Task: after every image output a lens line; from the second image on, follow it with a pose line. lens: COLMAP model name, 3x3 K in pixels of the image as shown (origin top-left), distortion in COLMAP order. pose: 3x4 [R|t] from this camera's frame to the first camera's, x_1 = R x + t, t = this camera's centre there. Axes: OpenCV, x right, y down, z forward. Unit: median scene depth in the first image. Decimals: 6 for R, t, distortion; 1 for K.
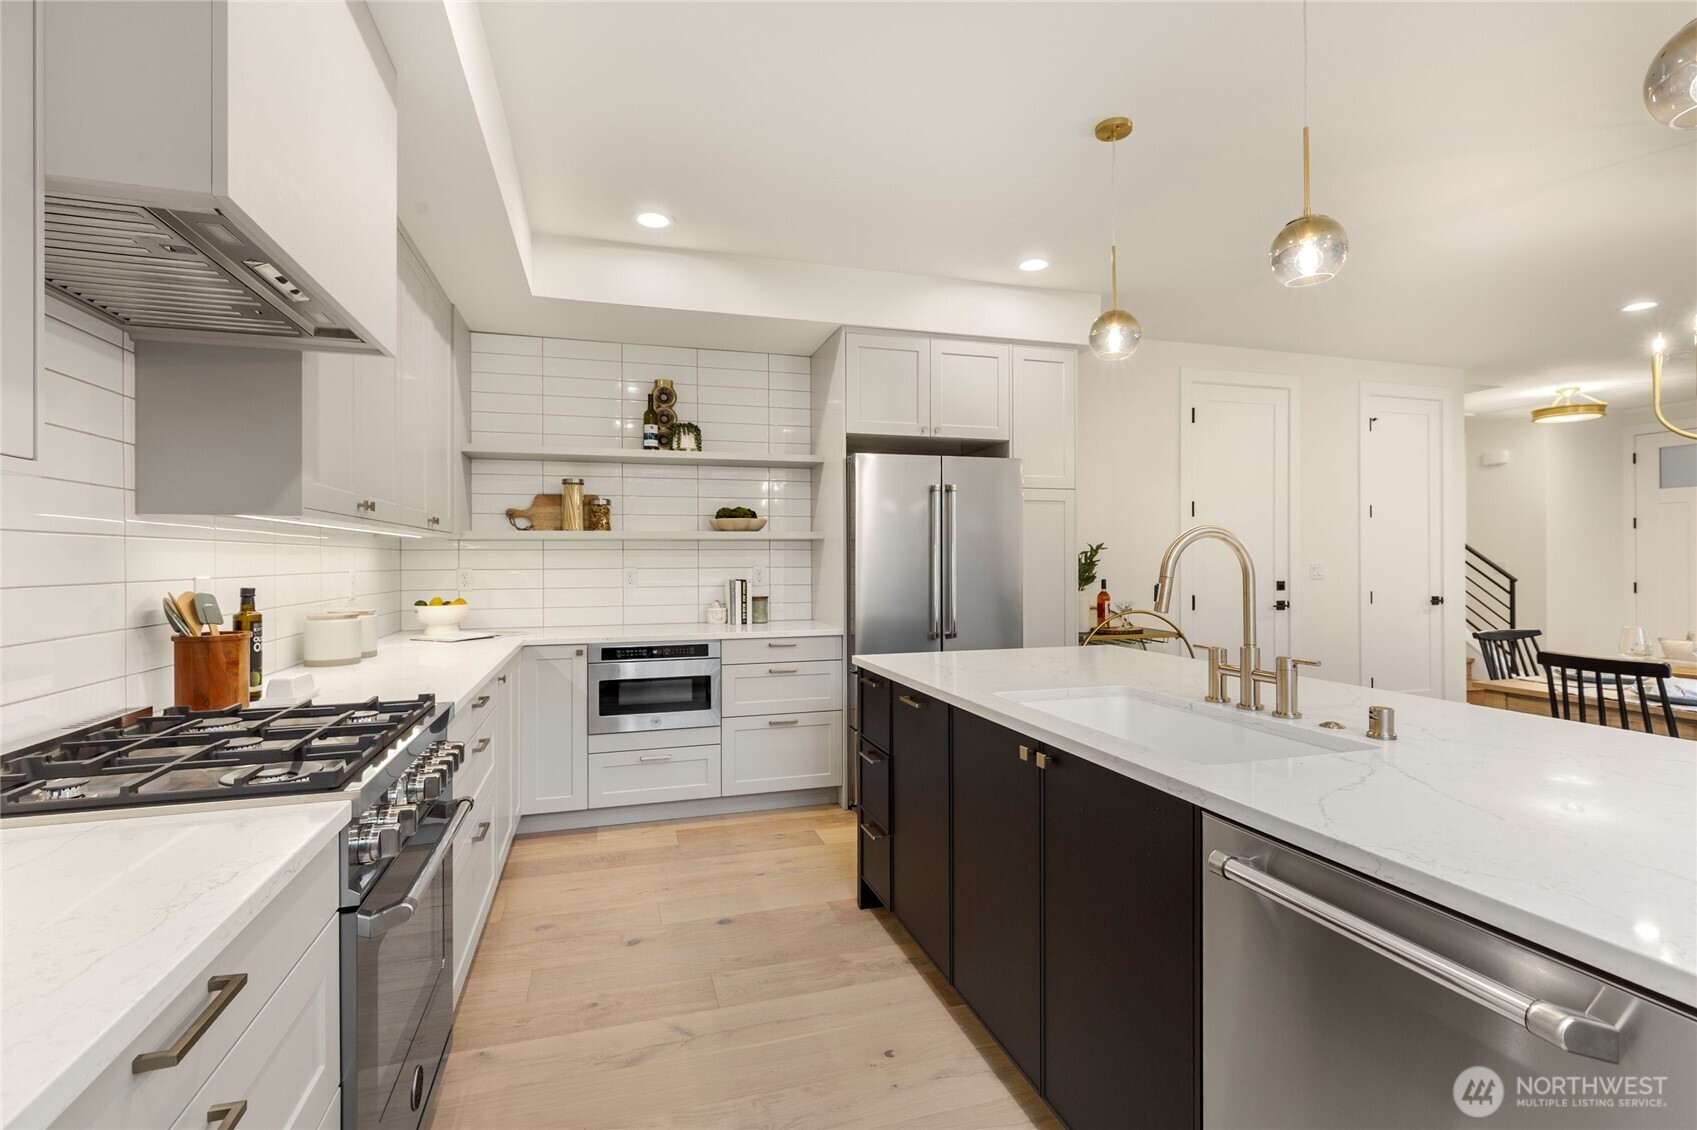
lens RADIAL K [[784.2, 0, 855.9], [0, 784.2, 562.0], [0, 0, 1]] dist [0.014026, 0.000152]
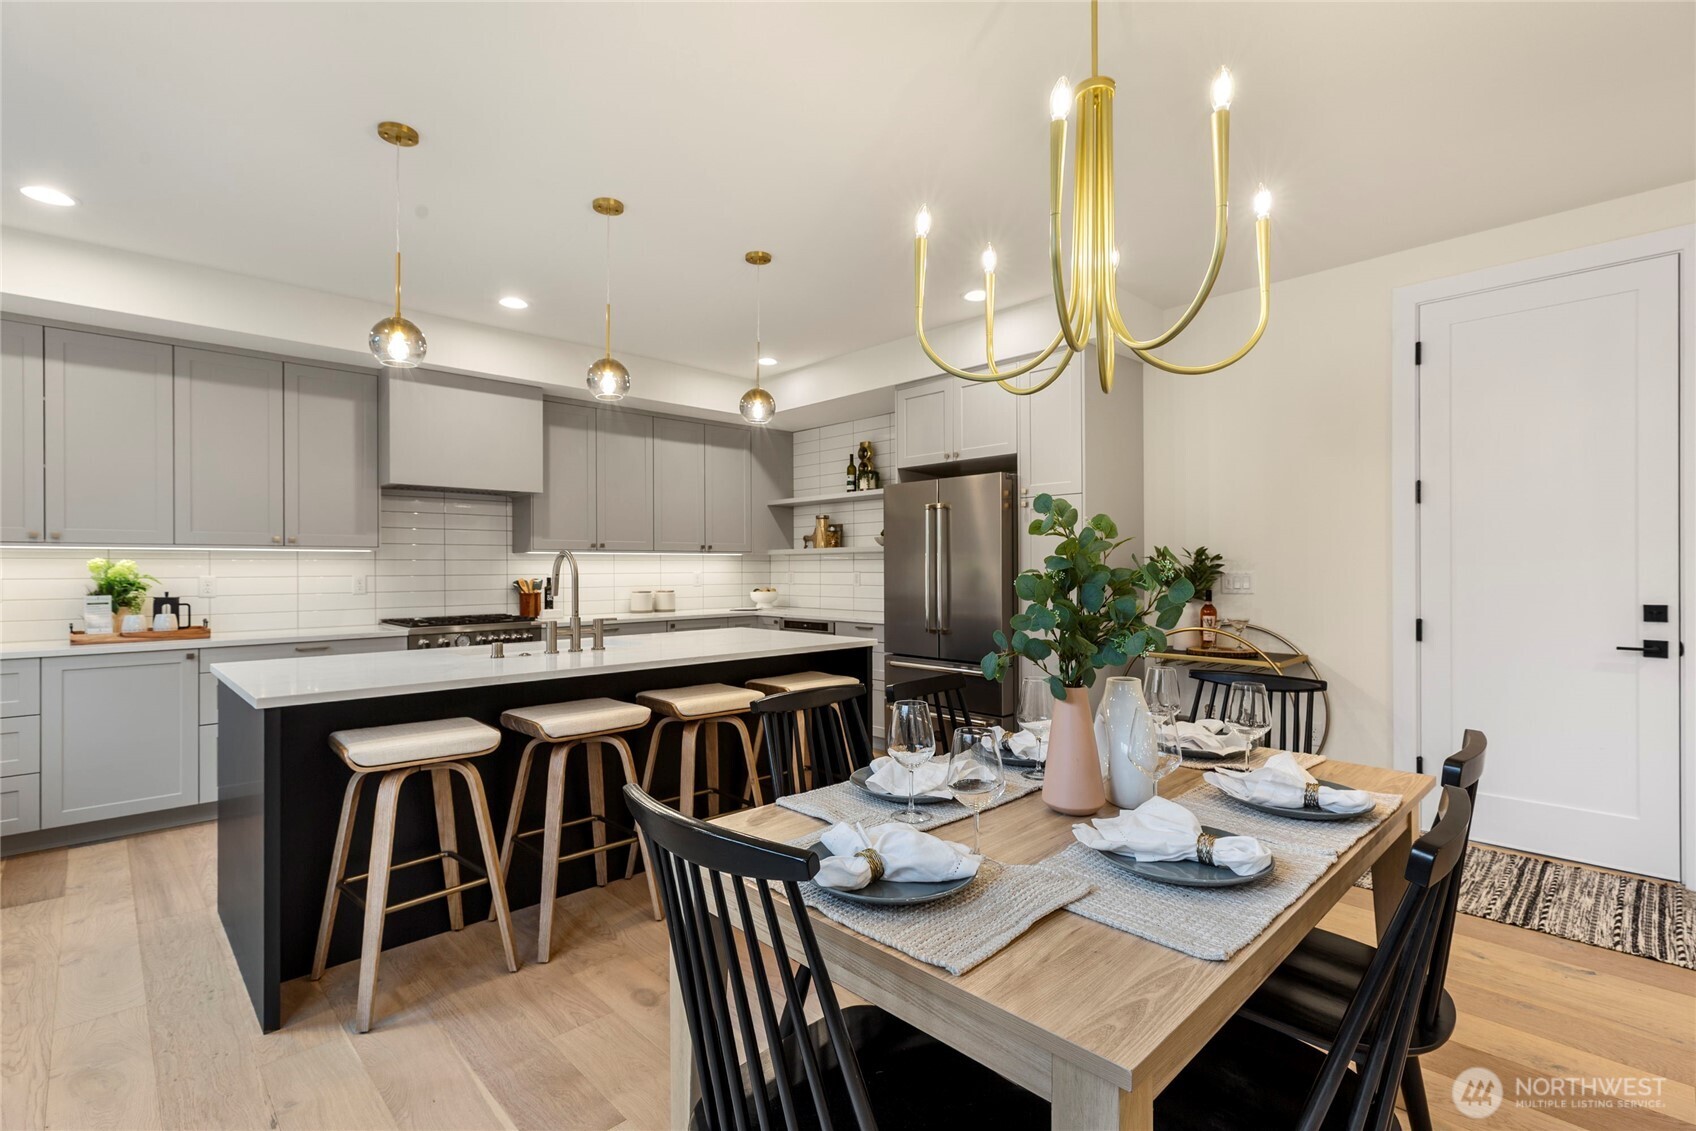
lens RADIAL K [[783.7, 0, 852.2], [0, 783.7, 562.3], [0, 0, 1]] dist [0.014026, 0.000152]
pose [[0.457255, -0.003936, -0.889327, 0.992292], [-0.000039, 0.999990, -0.004446, -0.003856], [0.889336, 0.002068, 0.457250, 0.310567]]
